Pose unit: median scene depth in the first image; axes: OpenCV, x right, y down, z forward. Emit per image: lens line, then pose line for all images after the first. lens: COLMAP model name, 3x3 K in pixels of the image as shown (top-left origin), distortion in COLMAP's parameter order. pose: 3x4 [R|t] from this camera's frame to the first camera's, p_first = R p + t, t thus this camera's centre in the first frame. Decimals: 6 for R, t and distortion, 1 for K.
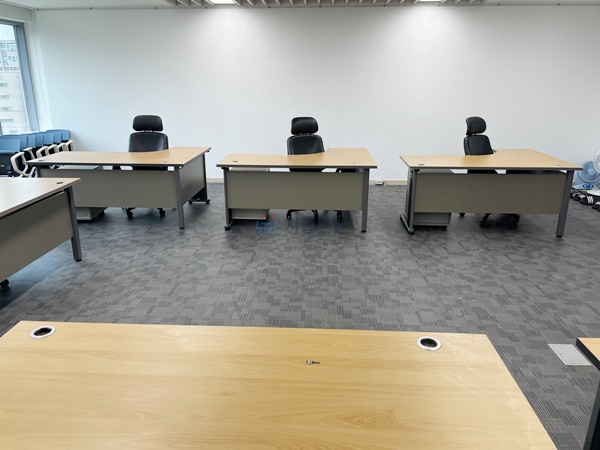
lens RADIAL K [[456.4, 0, 294.1], [0, 456.4, 224.8], [0, 0, 1]] dist [0.077827, -0.084130]
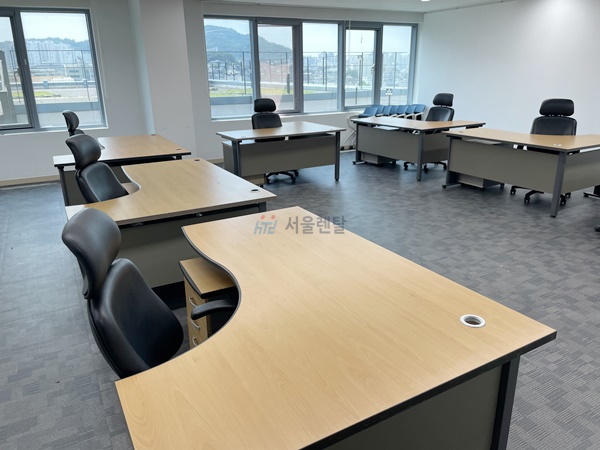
lens RADIAL K [[456.4, 0, 298.9], [0, 456.4, 225.6], [0, 0, 1]] dist [0.077827, -0.084130]
pose [[0.540073, 0.267364, -0.798021, 0.790976], [-0.244451, 0.957154, 0.155243, 0.014237], [0.805336, 0.111234, 0.582290, -0.014147]]
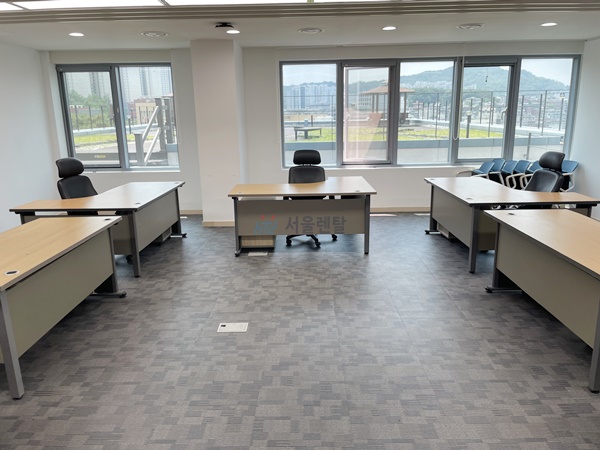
lens RADIAL K [[456.4, 0, 299.2], [0, 456.4, 218.9], [0, 0, 1]] dist [0.077827, -0.084130]
pose [[0.049862, 0.232428, -0.971335, 0.744109], [-0.288530, 0.934430, 0.208786, -0.226581], [0.956172, 0.269849, 0.113655, 0.668084]]
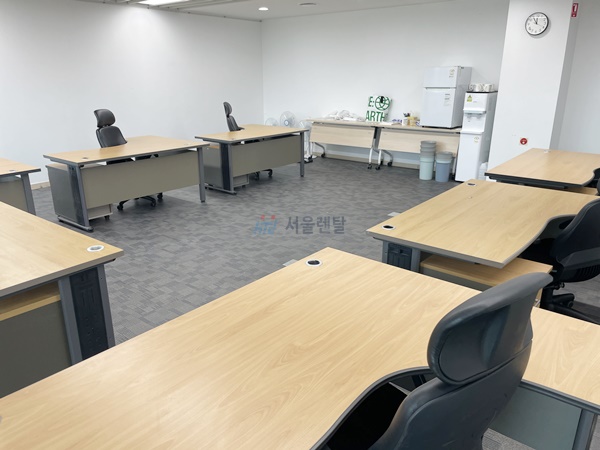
lens RADIAL K [[456.4, 0, 297.4], [0, 456.4, 230.9], [0, 0, 1]] dist [0.077827, -0.084130]
pose [[0.578379, -0.265364, 0.771401, -0.773478], [0.250794, 0.957658, 0.141396, -0.023288], [-0.776260, 0.111682, 0.620442, 0.100660]]
